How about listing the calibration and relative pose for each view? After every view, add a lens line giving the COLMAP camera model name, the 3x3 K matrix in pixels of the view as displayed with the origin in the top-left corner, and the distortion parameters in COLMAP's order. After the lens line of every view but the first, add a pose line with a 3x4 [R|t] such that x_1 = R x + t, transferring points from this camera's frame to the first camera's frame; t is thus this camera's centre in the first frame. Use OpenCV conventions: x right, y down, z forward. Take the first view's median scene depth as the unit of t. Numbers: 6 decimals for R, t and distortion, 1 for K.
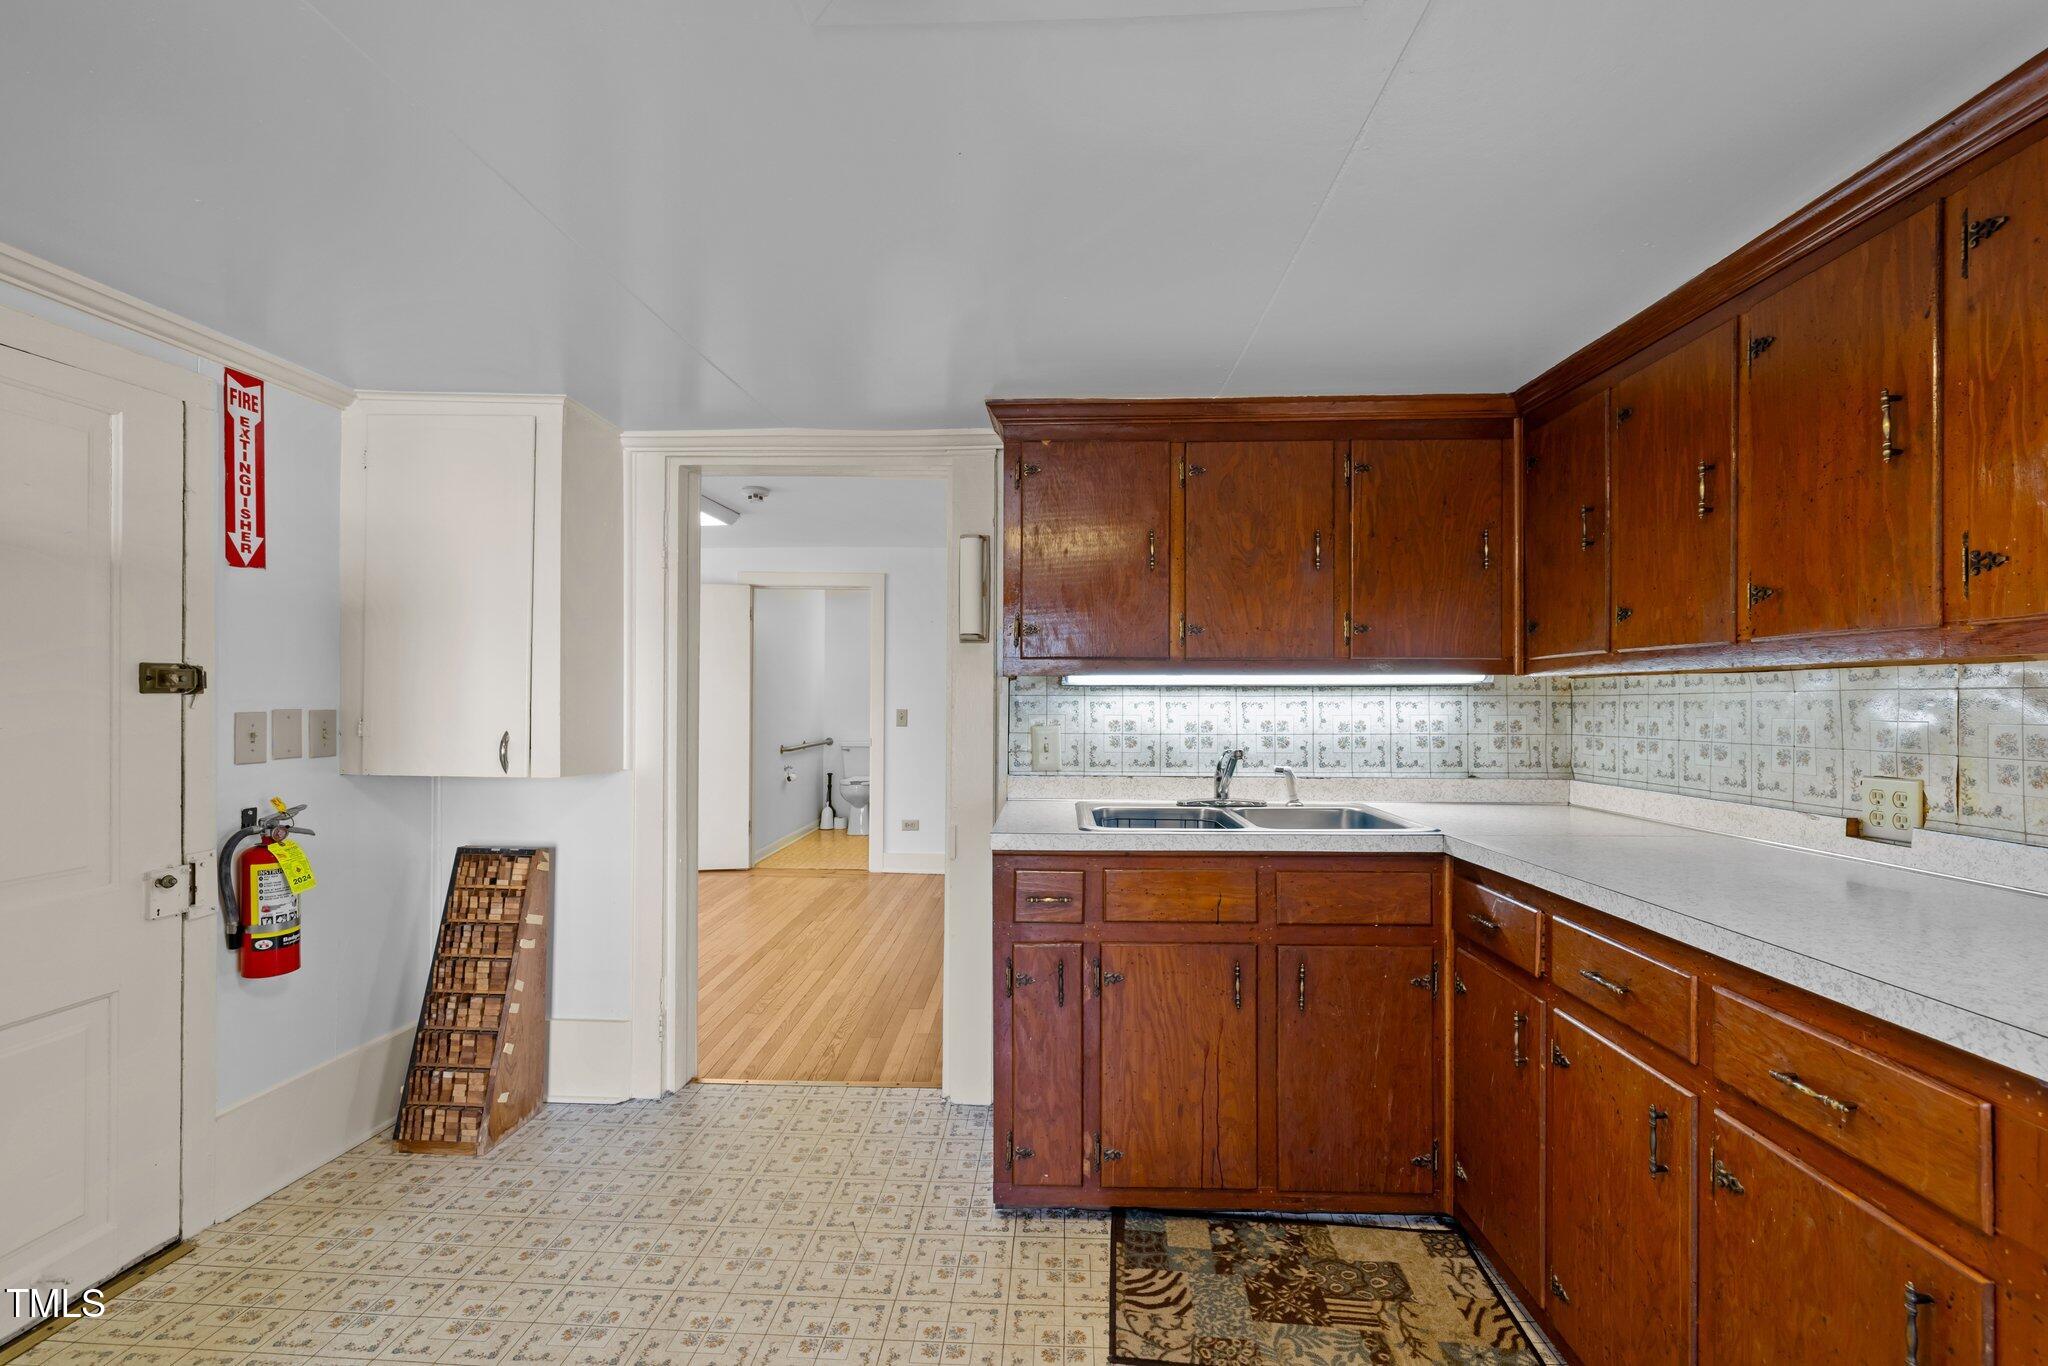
lens RADIAL K [[877.8, 0, 1014.9], [0, 877.8, 697.8], [0, 0, 1]] dist [-0.000743, -0.000017]
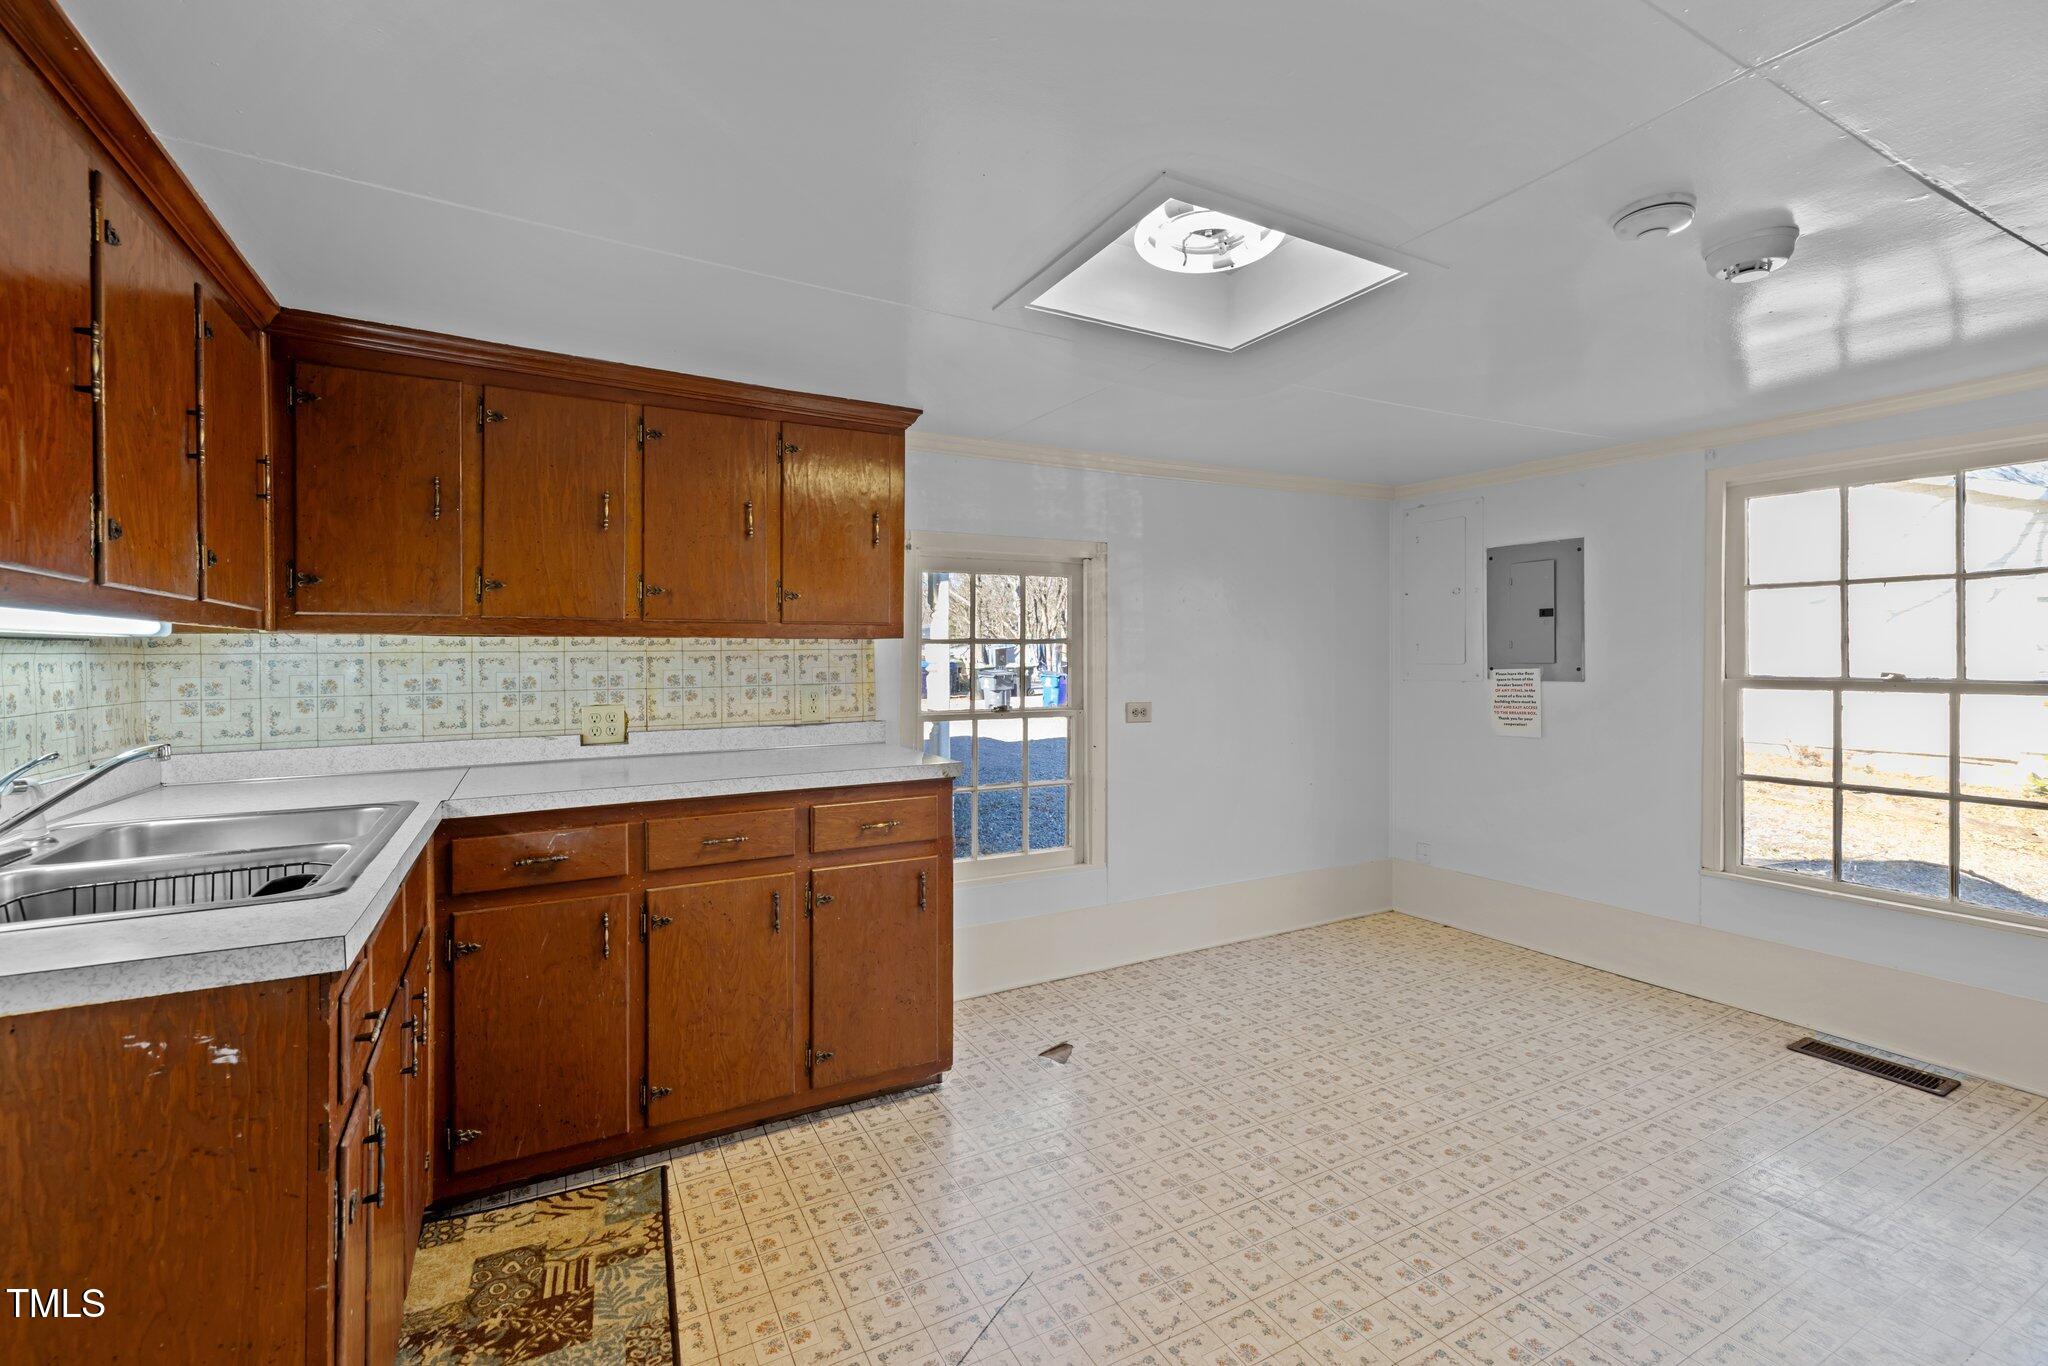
lens RADIAL K [[877.8, 0, 1017.7], [0, 877.8, 661.4], [0, 0, 1]] dist [-0.000743, -0.000017]
pose [[-0.510778, -0.002902, 0.859708, -0.717477], [0.003757, 0.999977, 0.005607, 0.003397], [-0.859704, 0.006094, -0.510756, 1.057418]]
